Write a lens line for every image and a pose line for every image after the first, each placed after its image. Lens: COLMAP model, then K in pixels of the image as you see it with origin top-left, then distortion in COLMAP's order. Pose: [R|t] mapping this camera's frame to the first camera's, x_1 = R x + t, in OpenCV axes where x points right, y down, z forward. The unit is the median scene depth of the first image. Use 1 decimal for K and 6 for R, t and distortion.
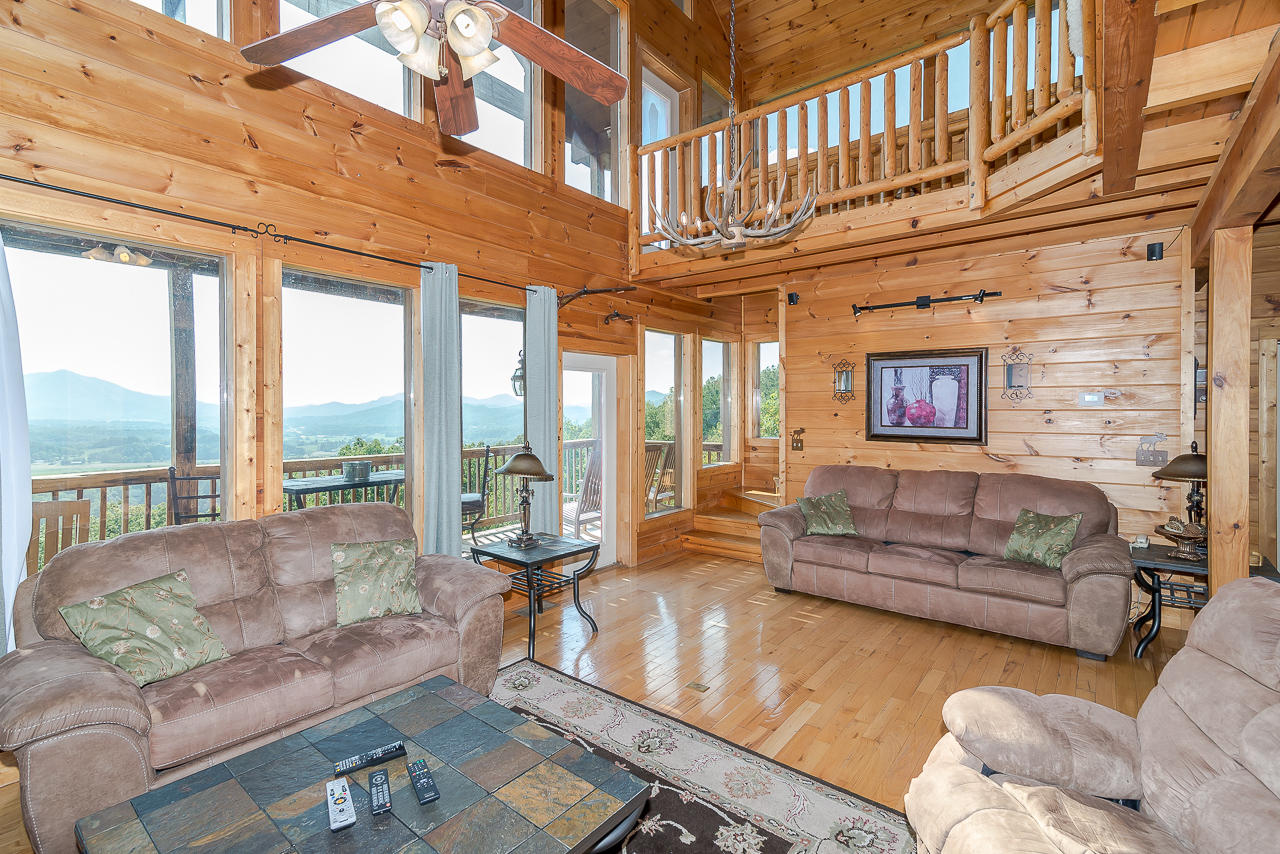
lens RADIAL K [[595.7, 0, 638.2], [0, 595.7, 421.9], [0, 0, 1]] dist [0.020238, -0.000456]
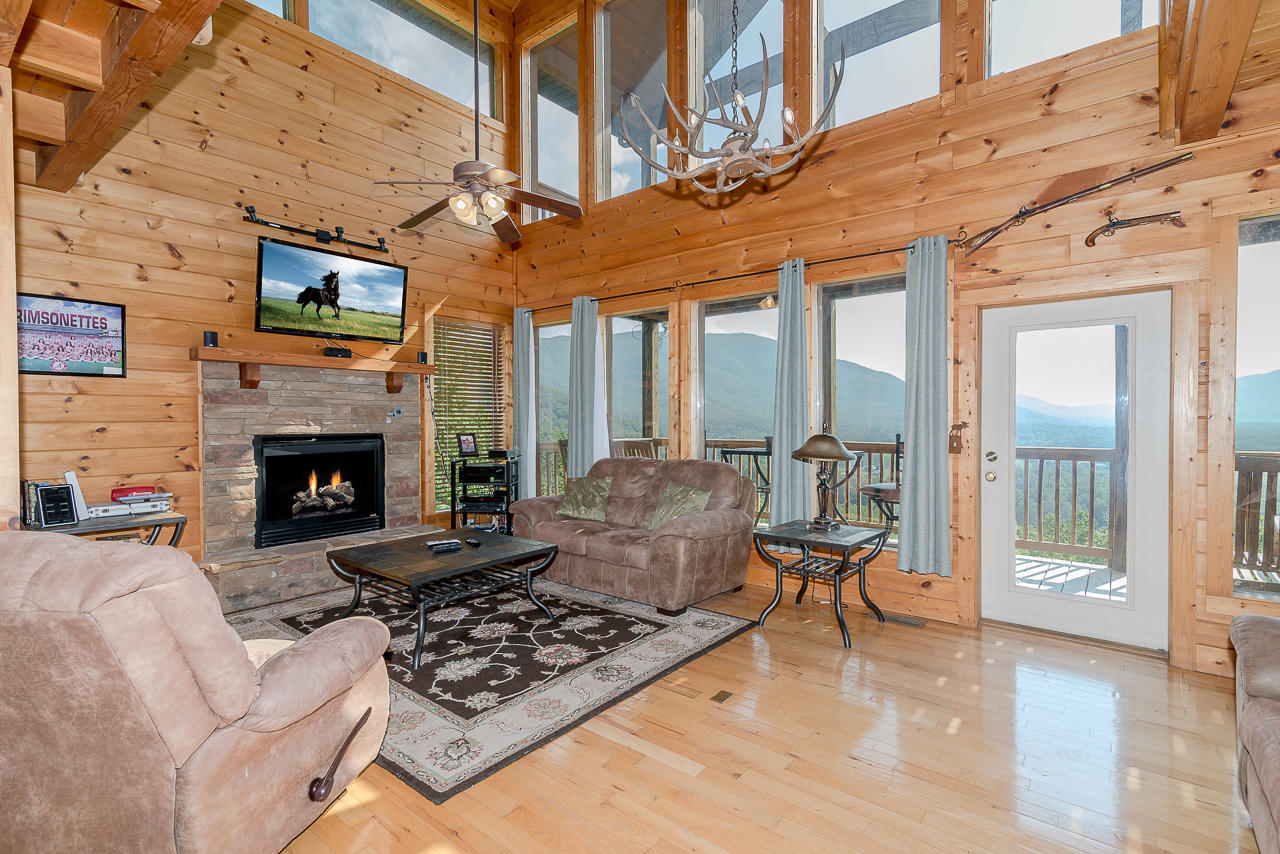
lens RADIAL K [[595.7, 0, 635.9], [0, 595.7, 421.1], [0, 0, 1]] dist [0.020238, -0.000456]
pose [[-0.018437, 0.008718, -0.999792, 1.057026], [-0.015656, 0.999837, 0.009007, 0.037259], [0.999707, 0.015819, -0.018298, 0.960101]]
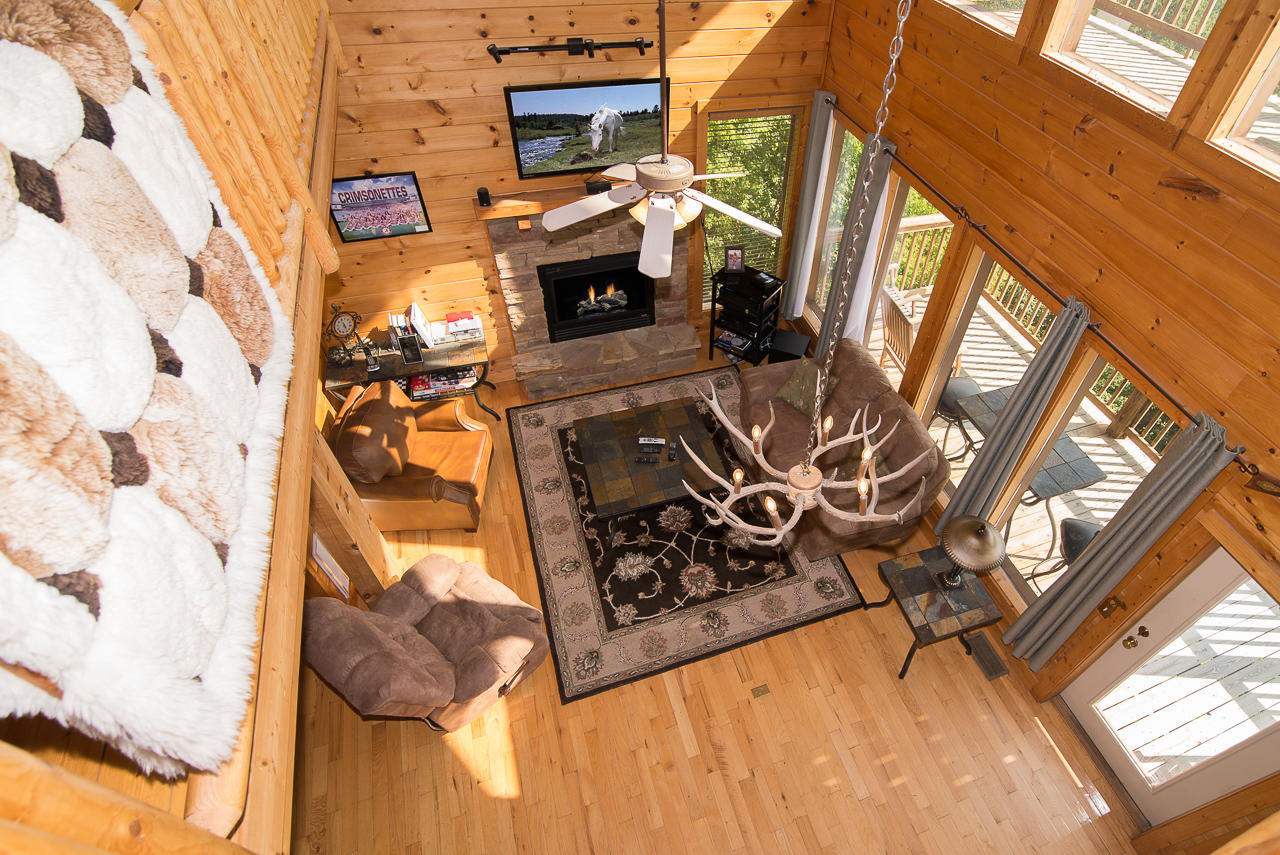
lens RADIAL K [[659.9, 0, 746.3], [0, 659.9, 437.3], [0, 0, 1]] dist [0.001674, 0.002657]
pose [[-0.508744, 0.600979, -0.616444, 0.709017], [-0.084665, 0.677635, 0.730509, -1.016955], [0.856745, 0.423833, -0.293860, 1.255911]]
